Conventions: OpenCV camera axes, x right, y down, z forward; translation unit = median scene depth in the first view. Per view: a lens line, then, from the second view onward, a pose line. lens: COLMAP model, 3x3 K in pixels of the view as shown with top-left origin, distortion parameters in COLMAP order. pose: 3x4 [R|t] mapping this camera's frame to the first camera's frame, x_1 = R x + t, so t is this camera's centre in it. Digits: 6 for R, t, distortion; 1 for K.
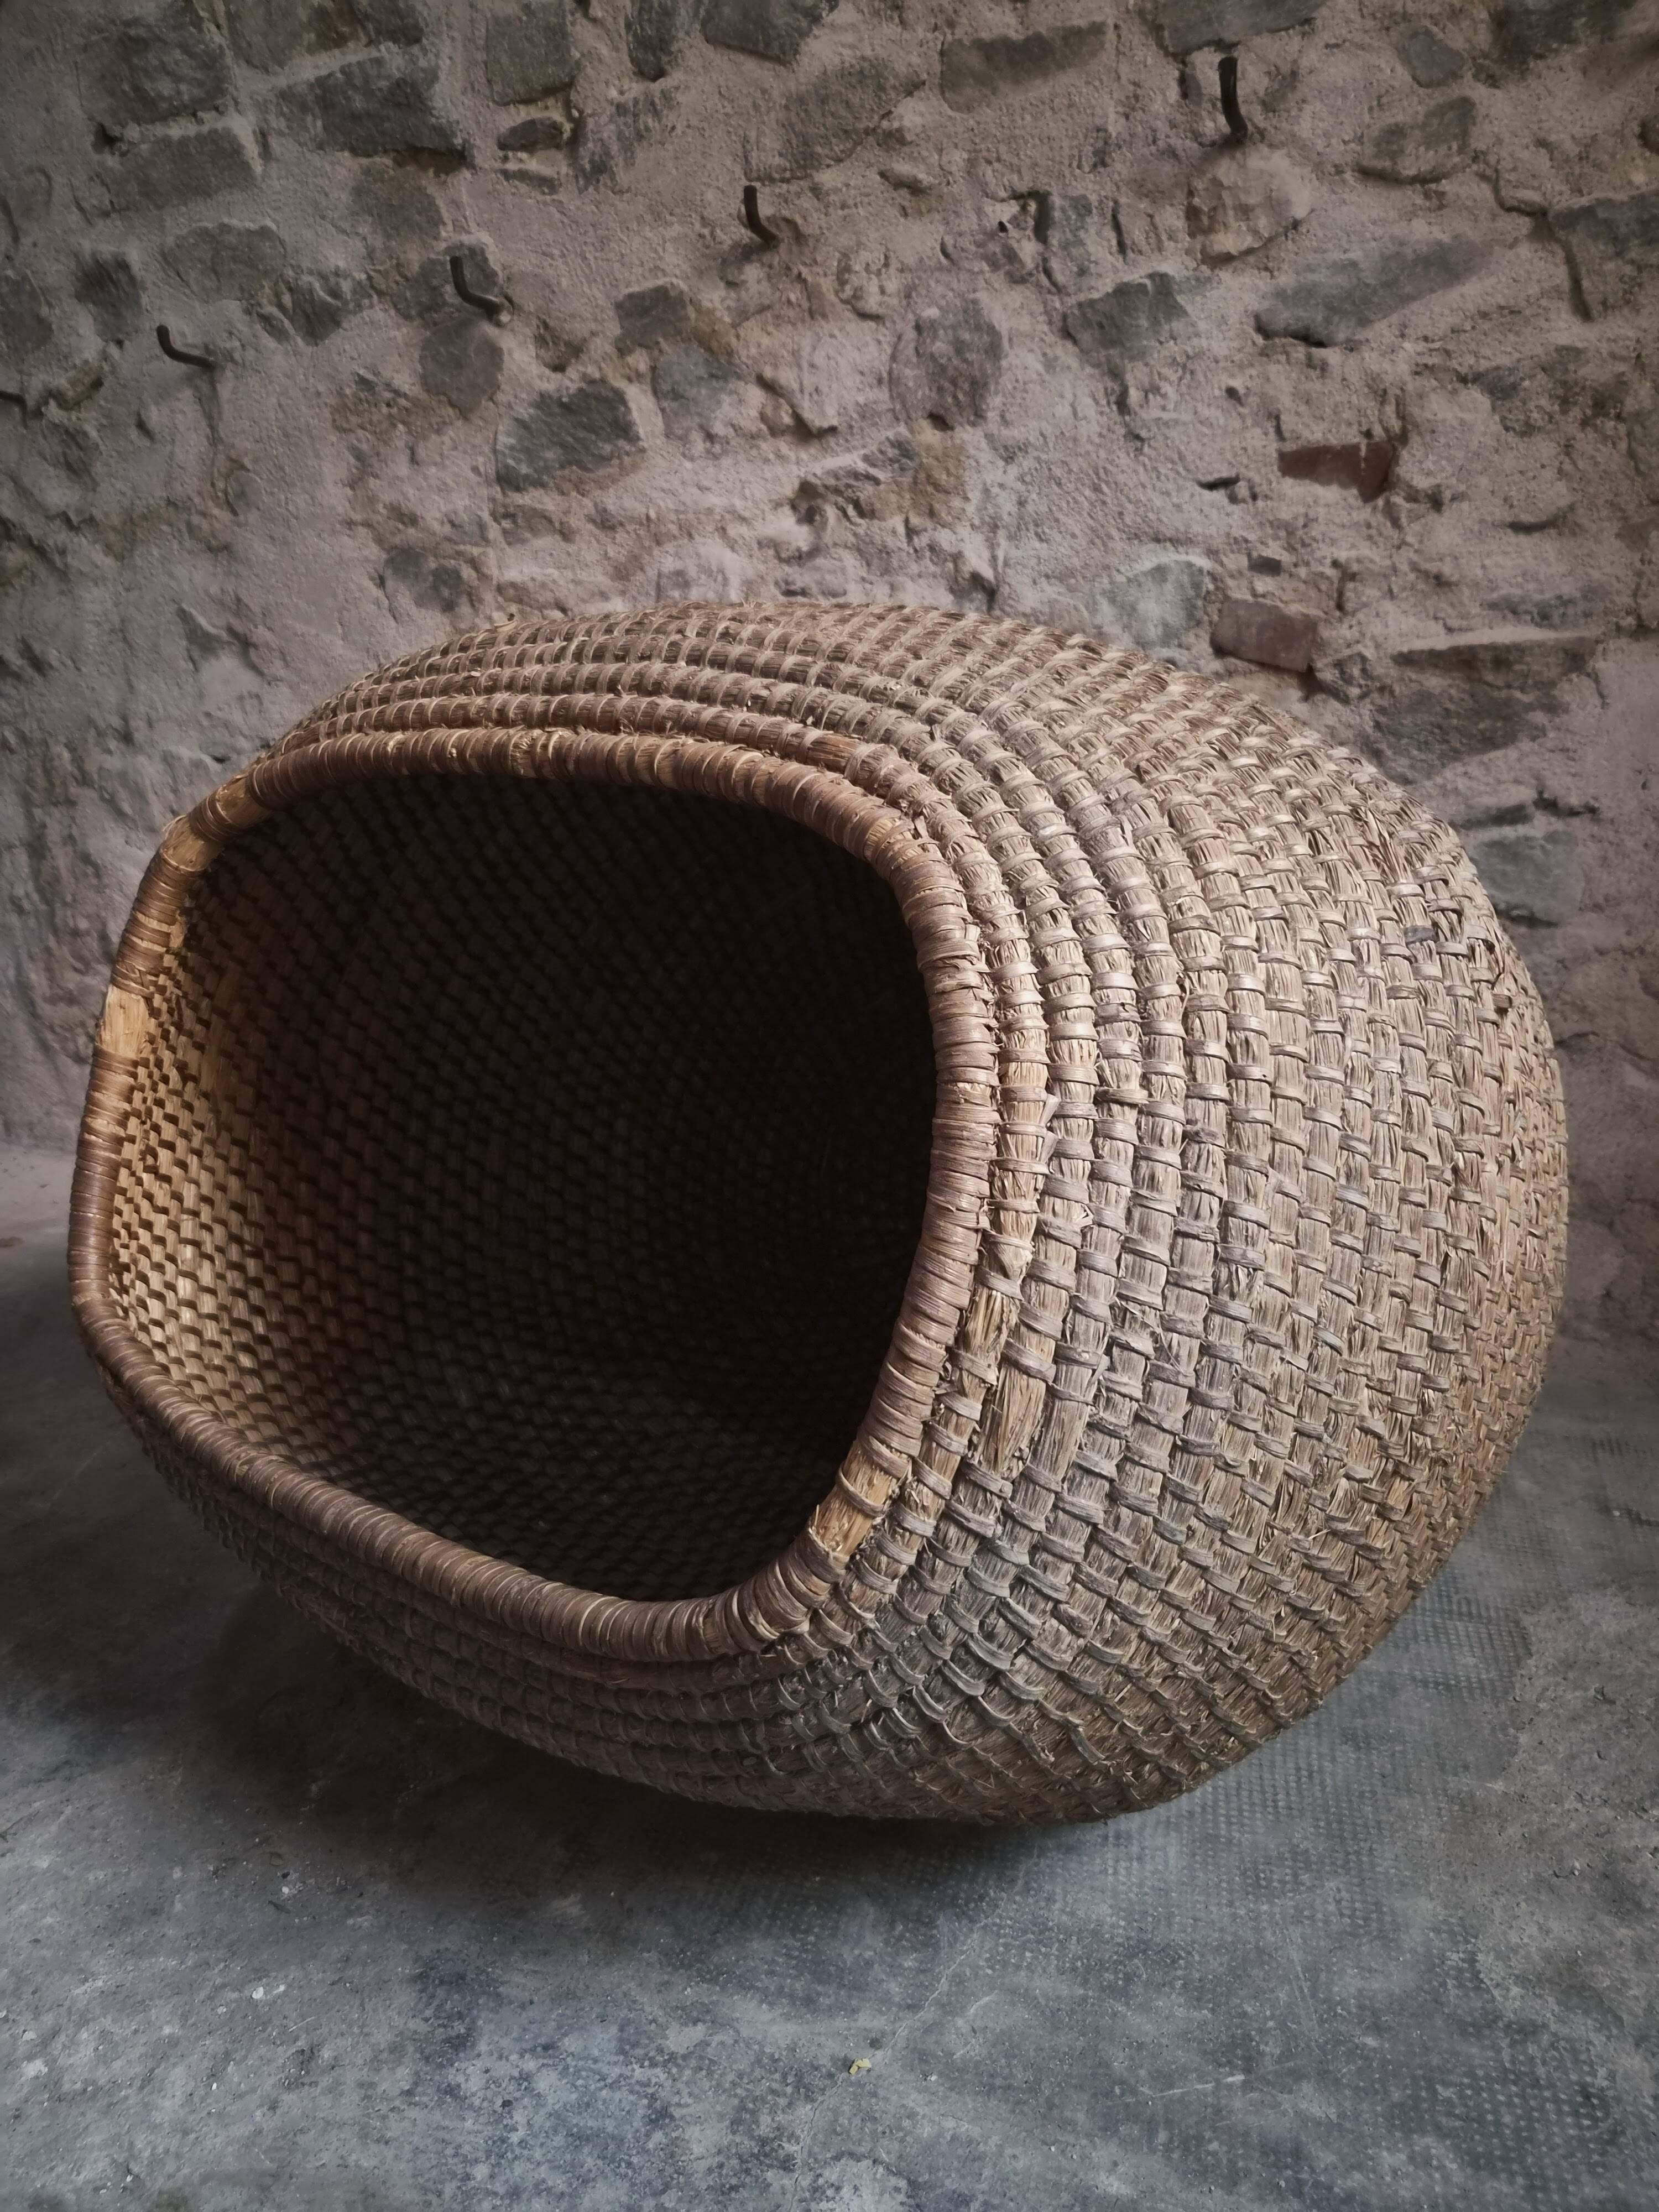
lens RADIAL K [[1480.6, 0, 828.3], [0, 1480.6, 1106.0], [0, 0, 1]] dist [0.060029, -0.049504]
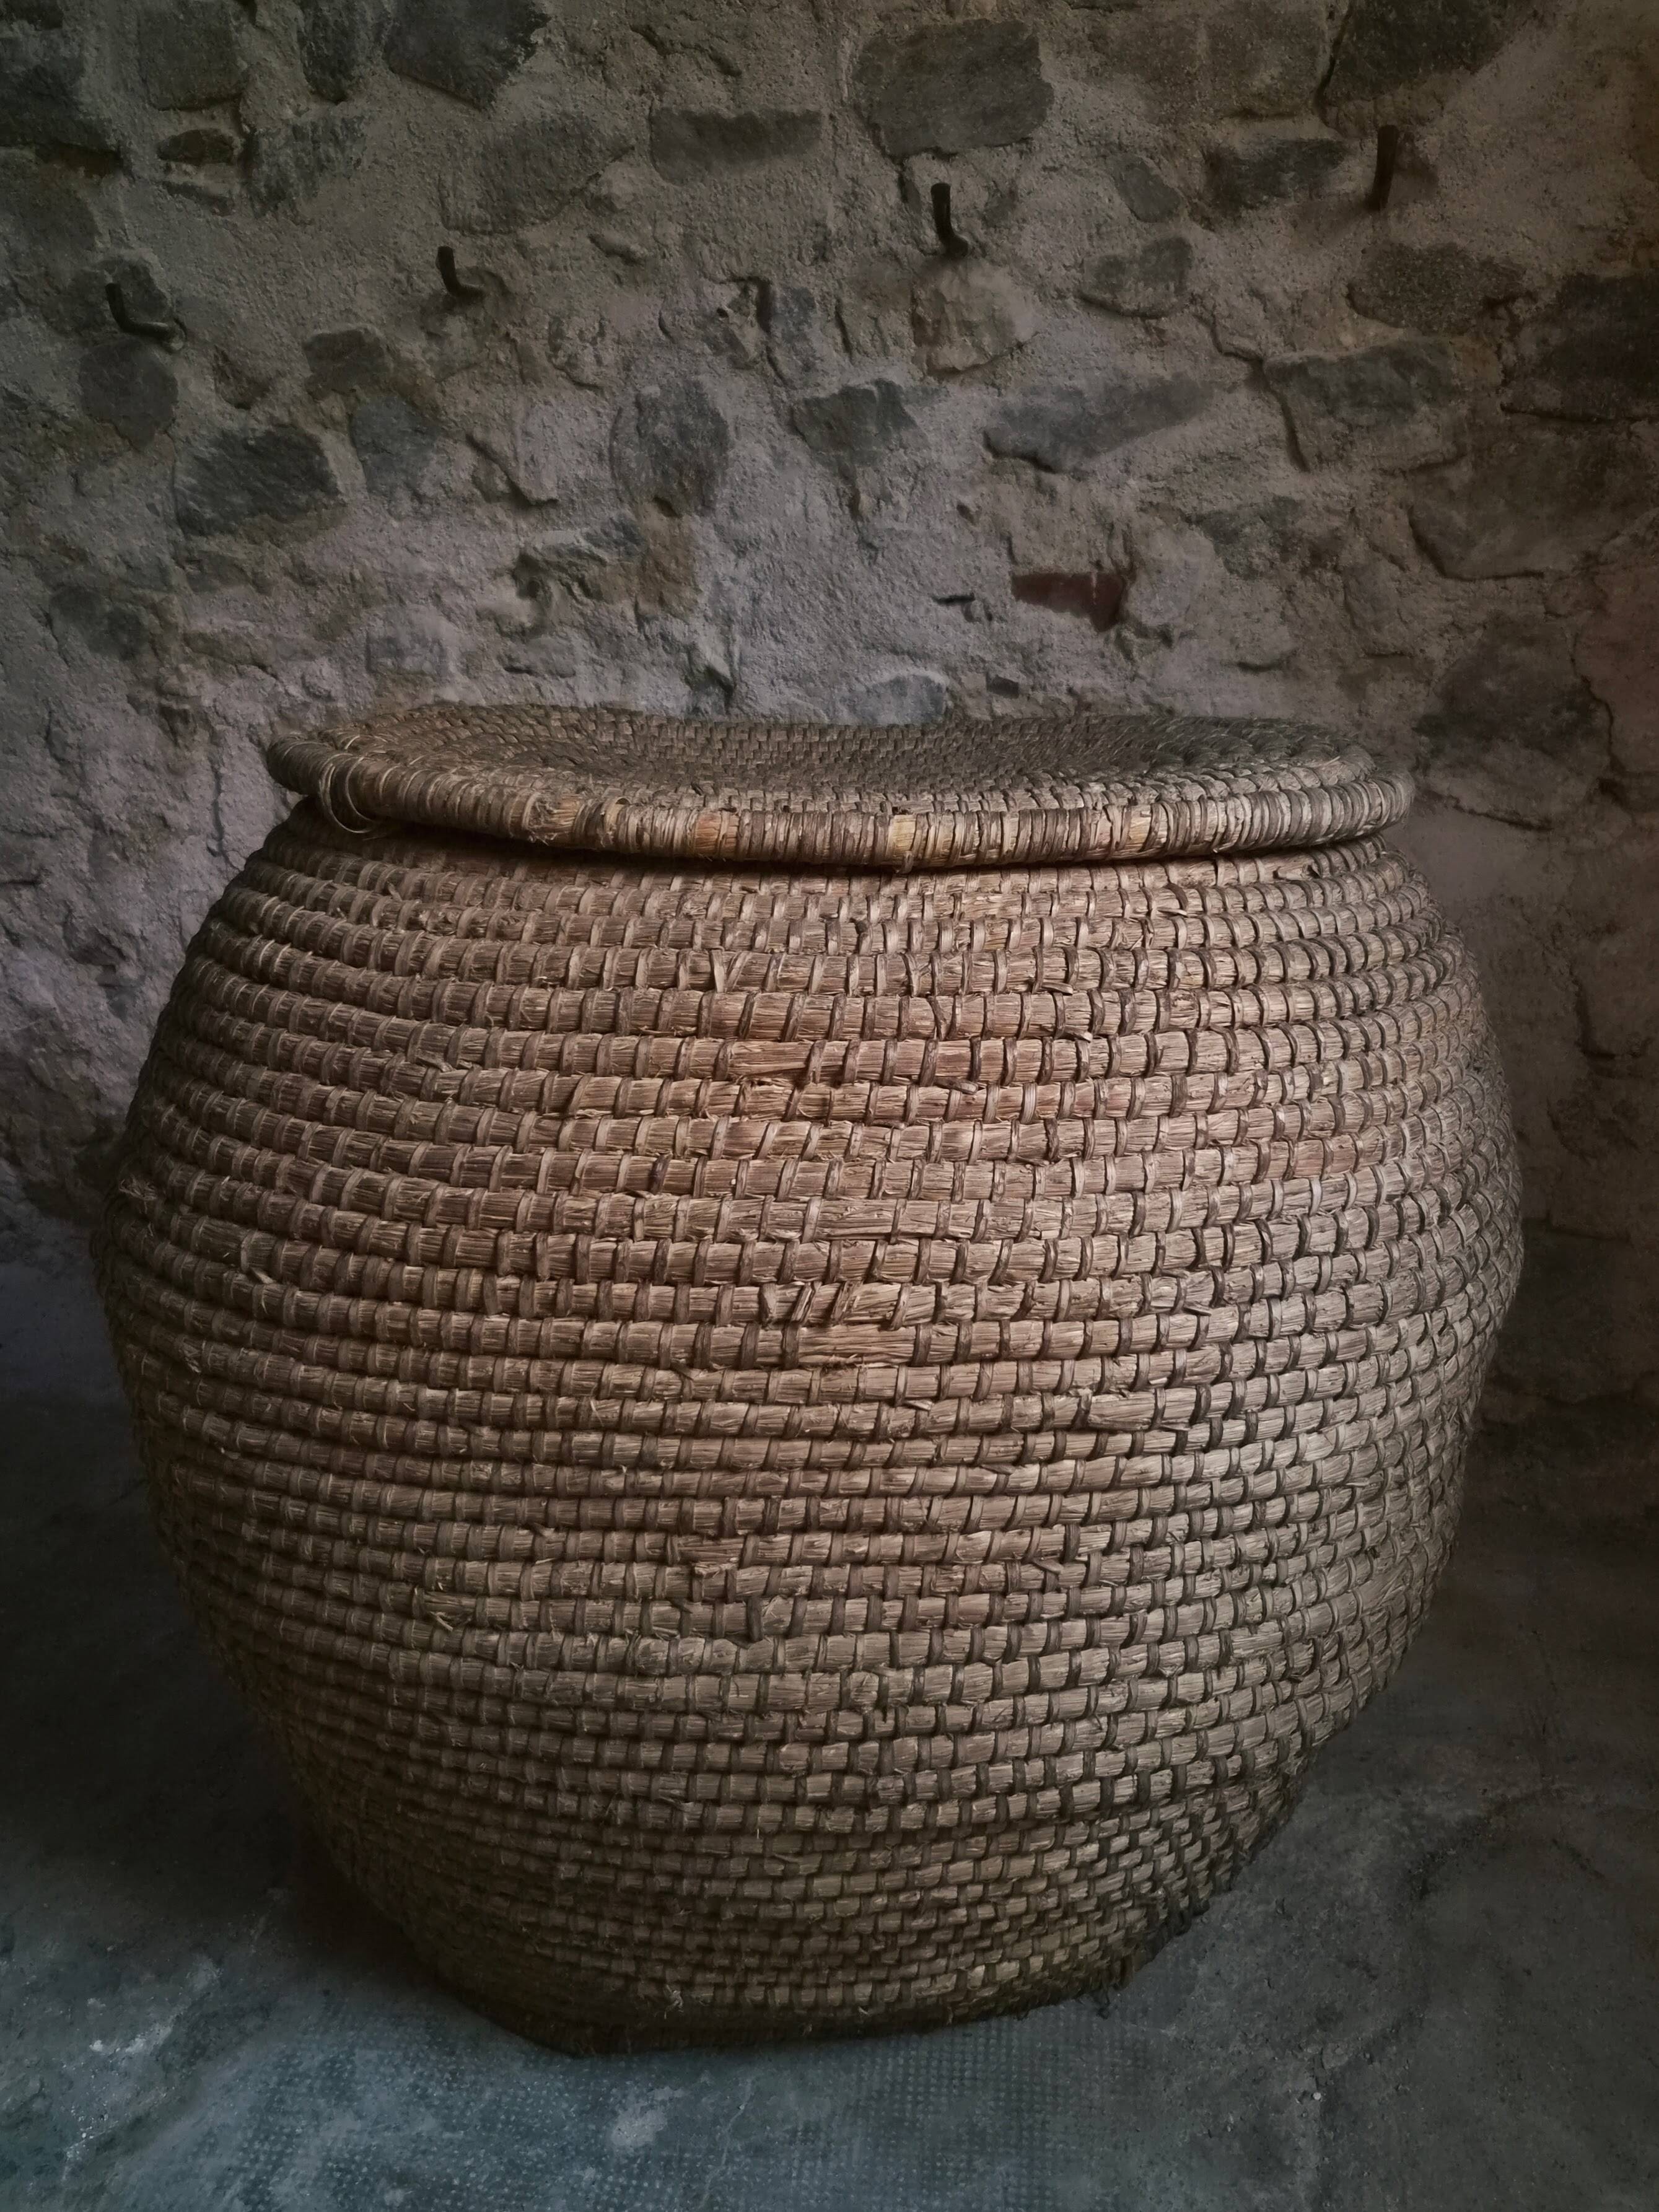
lens RADIAL K [[1656.7, 0, 863.3], [0, 1656.7, 1061.6], [0, 0, 1]] dist [0.061466, -0.047978]
pose [[0.992218, -0.025984, 0.121768, 0.066227], [0.019954, 0.998526, 0.050480, -0.177242], [-0.122900, -0.047658, 0.991274, -0.064243]]
